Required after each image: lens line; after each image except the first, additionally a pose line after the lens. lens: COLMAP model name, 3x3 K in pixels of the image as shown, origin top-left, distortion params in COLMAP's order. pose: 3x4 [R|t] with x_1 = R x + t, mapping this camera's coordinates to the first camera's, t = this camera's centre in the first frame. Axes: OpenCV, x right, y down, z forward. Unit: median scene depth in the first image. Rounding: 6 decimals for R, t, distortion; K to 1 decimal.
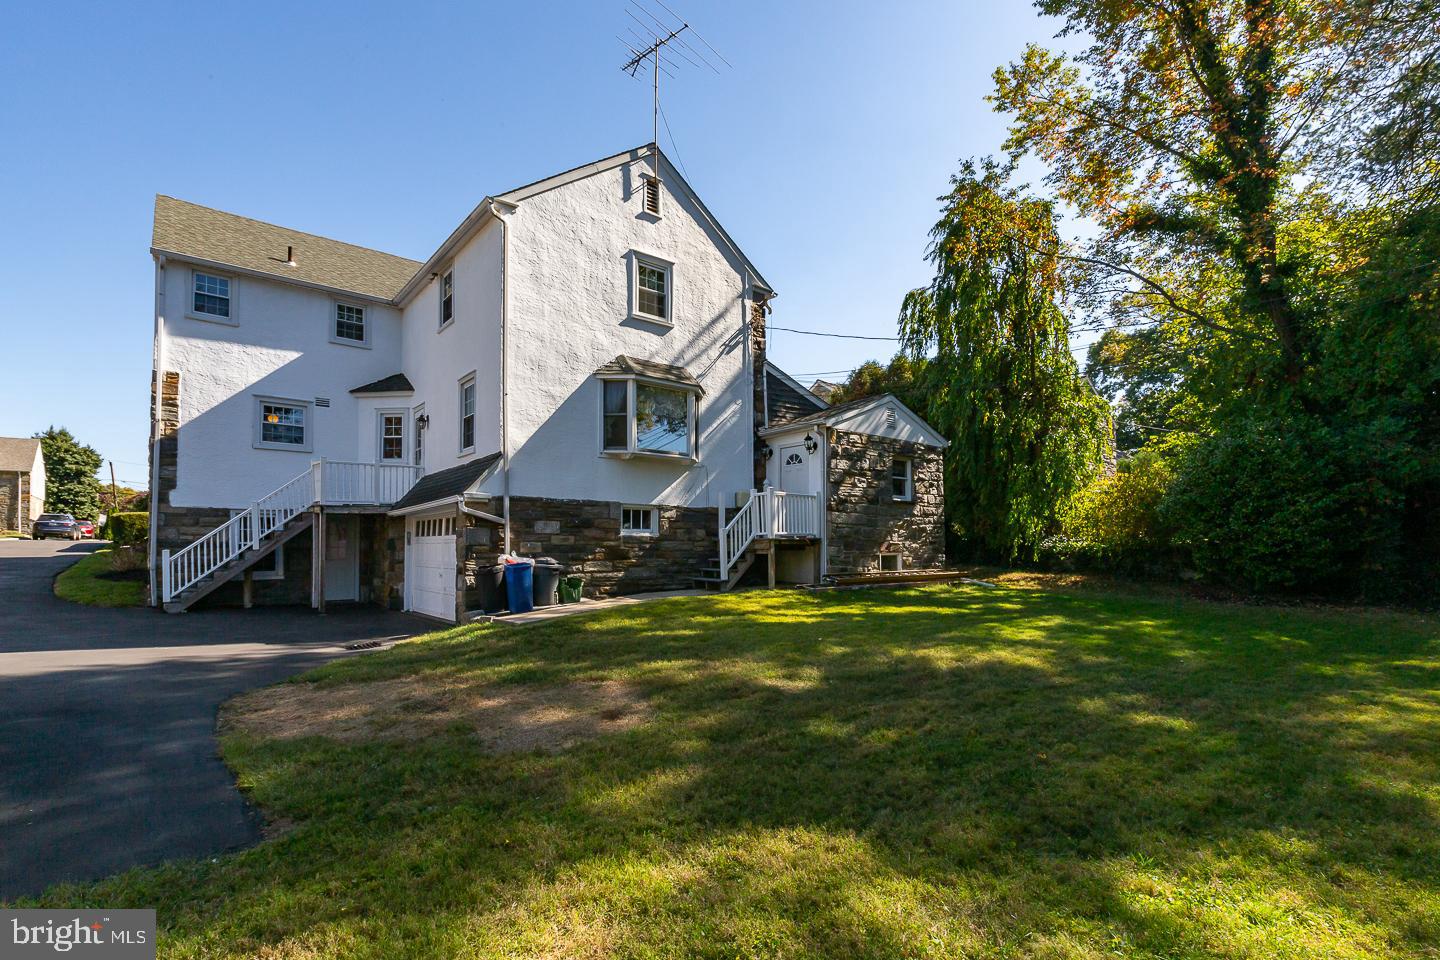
lens RADIAL K [[692.4, 0, 720.0], [0, 692.4, 480.0], [0, 0, 1]] dist [-0.001965, 0.000065]
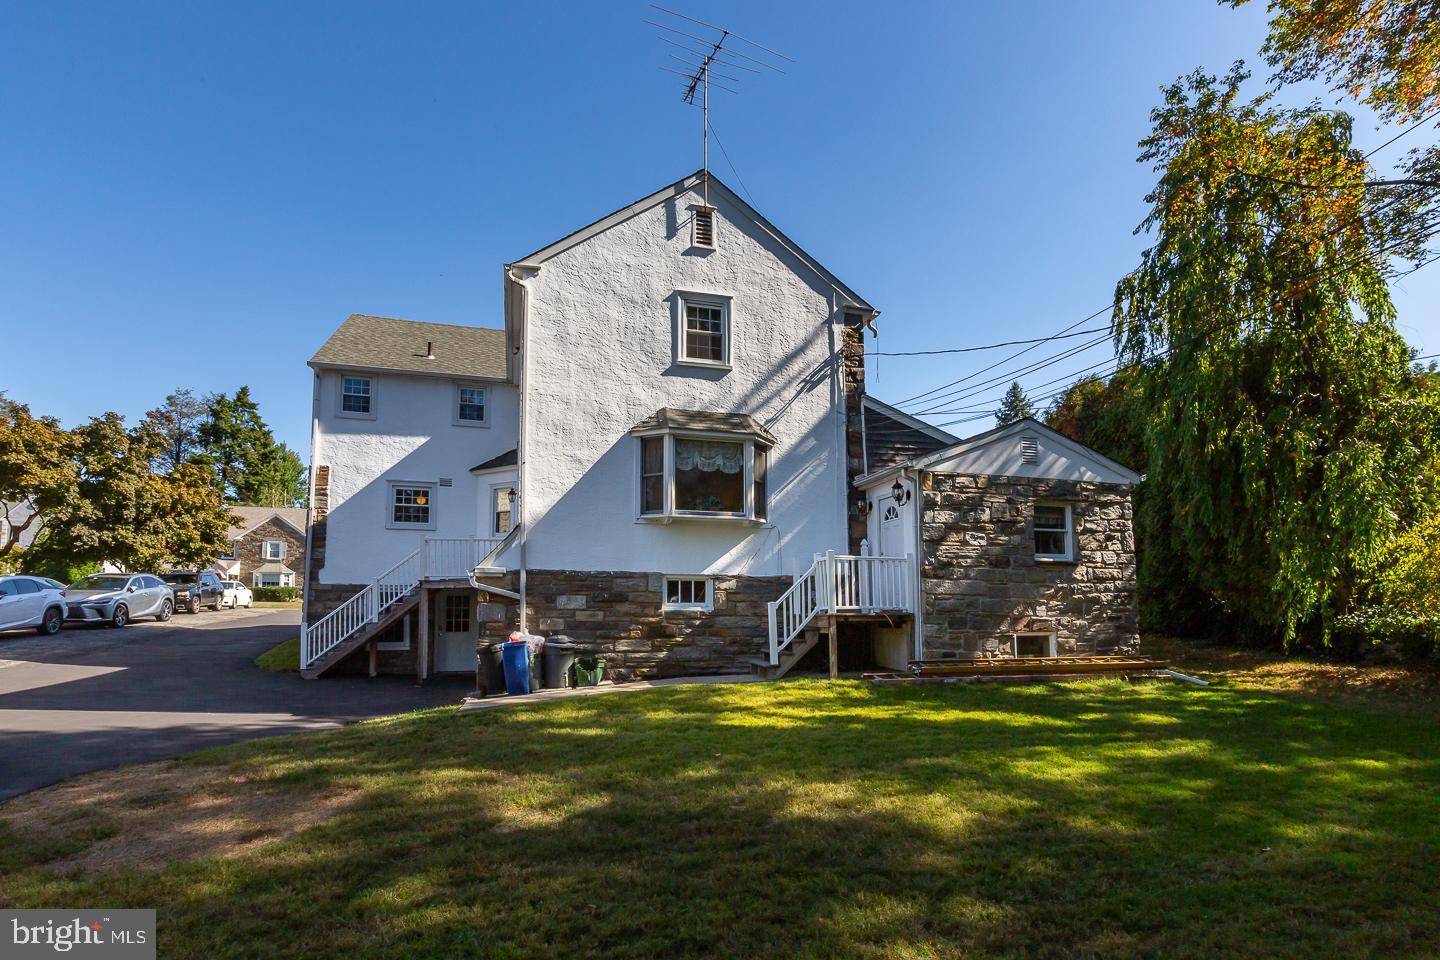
lens RADIAL K [[745.1, 0, 719.6], [0, 745.1, 506.5], [0, 0, 1]] dist [-0.003146, 0.000674]
pose [[0.909873, -0.055625, -0.411140, 0.295930], [0.037452, 0.997938, -0.052133, -0.000050], [0.413192, 0.032037, 0.910080, 0.145323]]
